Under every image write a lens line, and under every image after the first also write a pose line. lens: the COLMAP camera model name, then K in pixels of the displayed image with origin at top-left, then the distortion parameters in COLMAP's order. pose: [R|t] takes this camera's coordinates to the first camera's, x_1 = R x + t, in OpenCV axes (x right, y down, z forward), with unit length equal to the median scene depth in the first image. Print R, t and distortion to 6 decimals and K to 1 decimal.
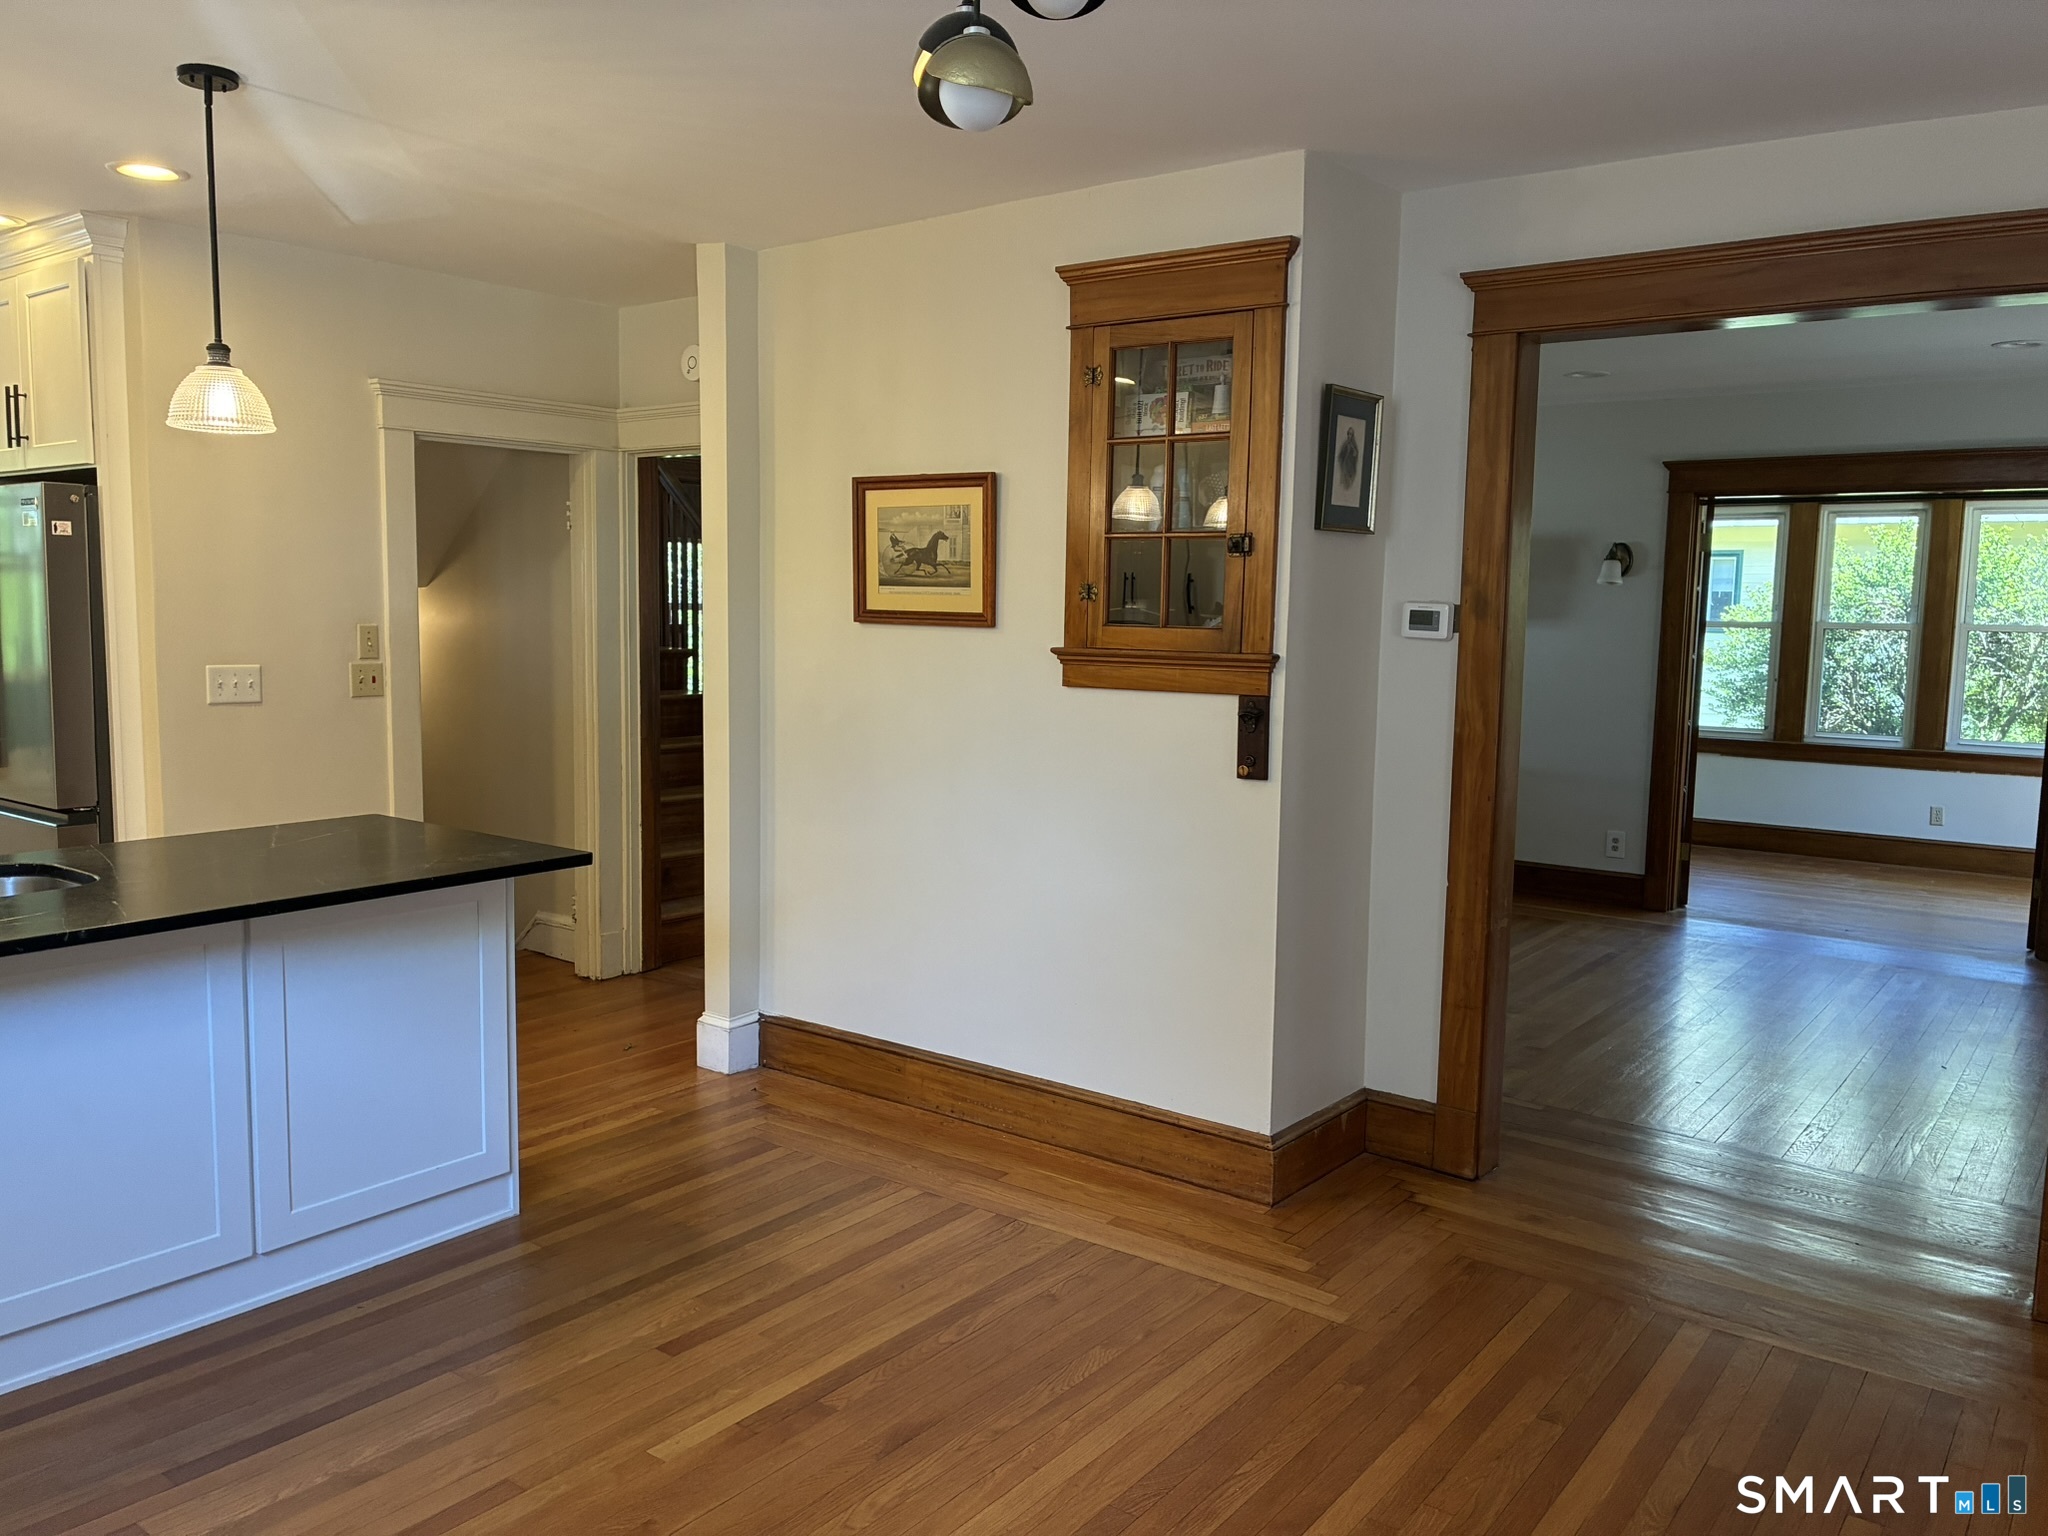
lens RADIAL K [[1561.4, 0, 1026.7], [0, 1561.4, 775.1], [0, 0, 1]] dist [0.001775, -0.000430]
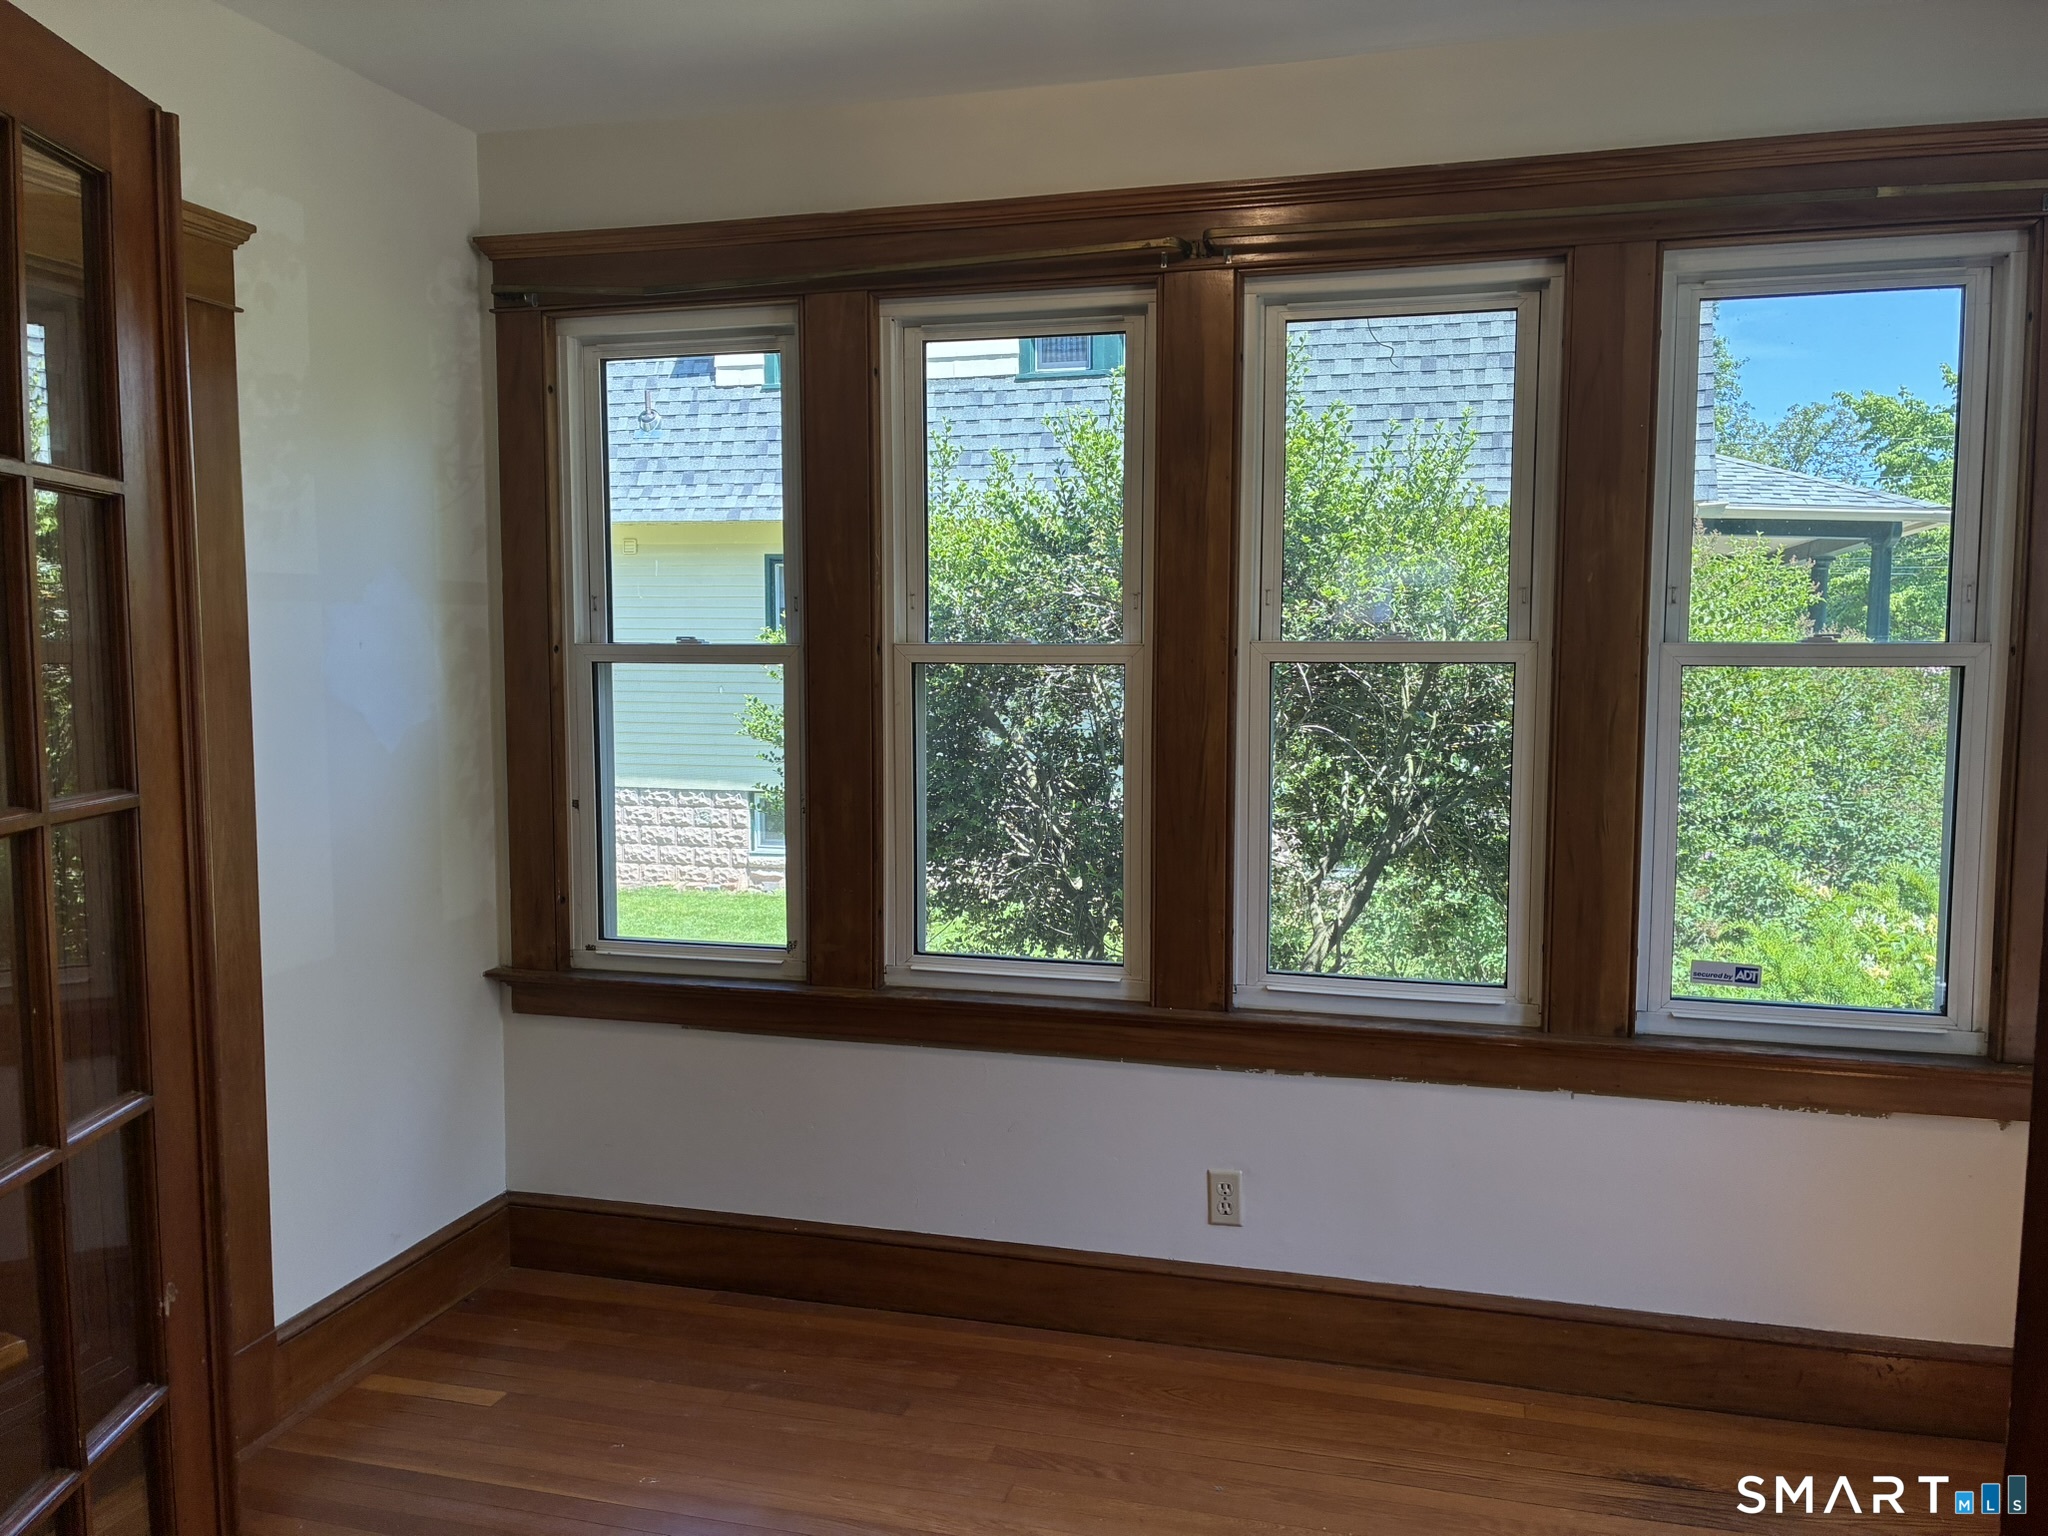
lens RADIAL K [[1561.4, 0, 1024.7], [0, 1561.4, 764.6], [0, 0, 1]] dist [0.001775, -0.000430]
pose [[0.928938, -0.049508, 0.366910, 0.408973], [0.057637, 0.998274, -0.011225, -0.066581], [-0.365721, 0.031575, 0.930189, 0.674555]]
